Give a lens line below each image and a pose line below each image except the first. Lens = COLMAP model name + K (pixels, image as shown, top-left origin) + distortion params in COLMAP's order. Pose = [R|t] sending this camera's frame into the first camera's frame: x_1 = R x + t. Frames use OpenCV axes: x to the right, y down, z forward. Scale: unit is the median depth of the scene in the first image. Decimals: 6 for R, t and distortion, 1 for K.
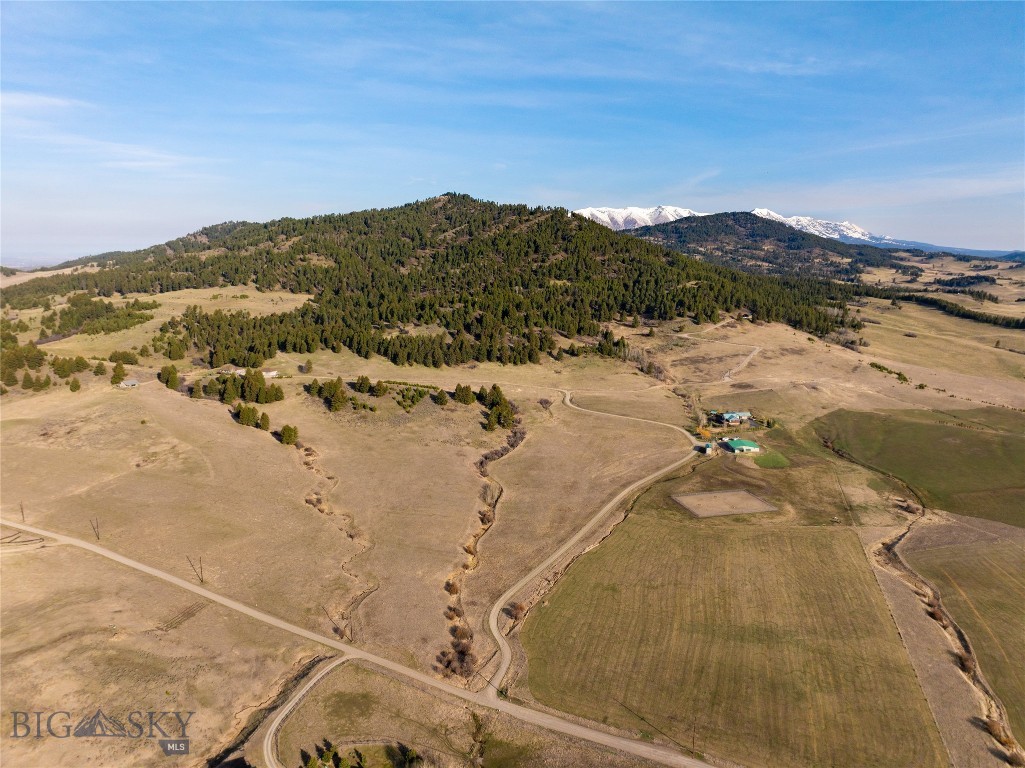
lens RADIAL K [[719.3, 0, 519.9], [0, 719.3, 385.0], [0, 0, 1]] dist [-0.036064, -0.000631]
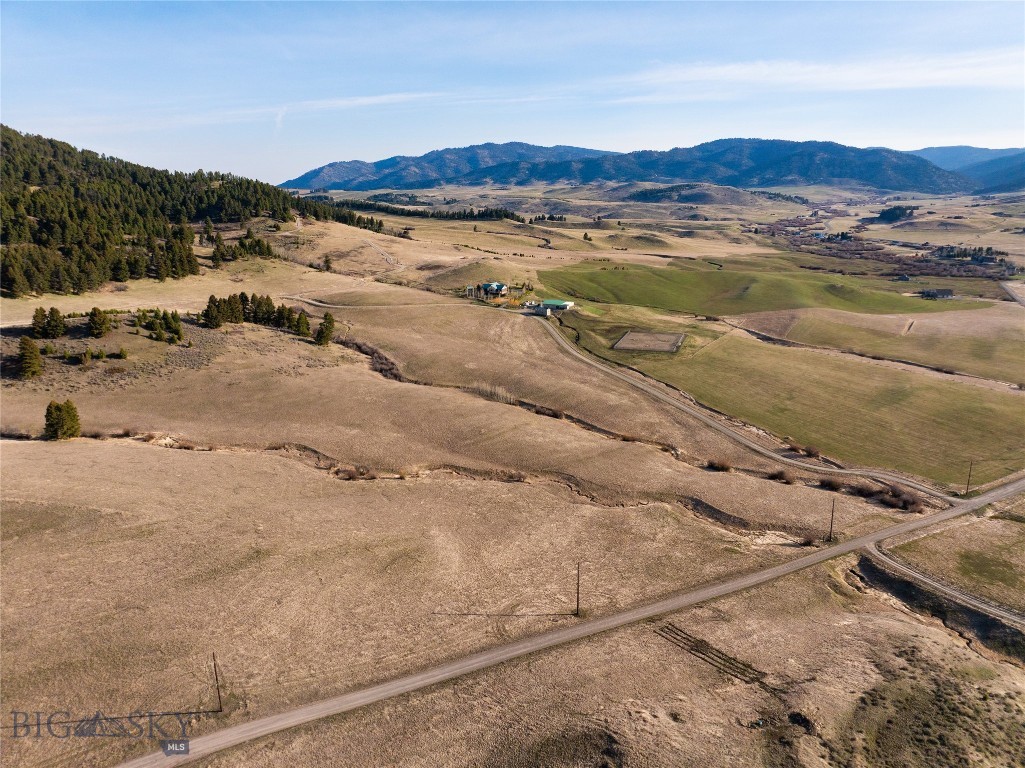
lens RADIAL K [[719.3, 0, 508.7], [0, 719.3, 375.8], [0, 0, 1]] dist [-0.036064, -0.000631]
pose [[0.562163, -0.224748, 0.795902, -0.515640], [0.175427, 0.972872, 0.150813, 0.020317], [-0.808206, 0.054842, 0.586340, 0.456065]]
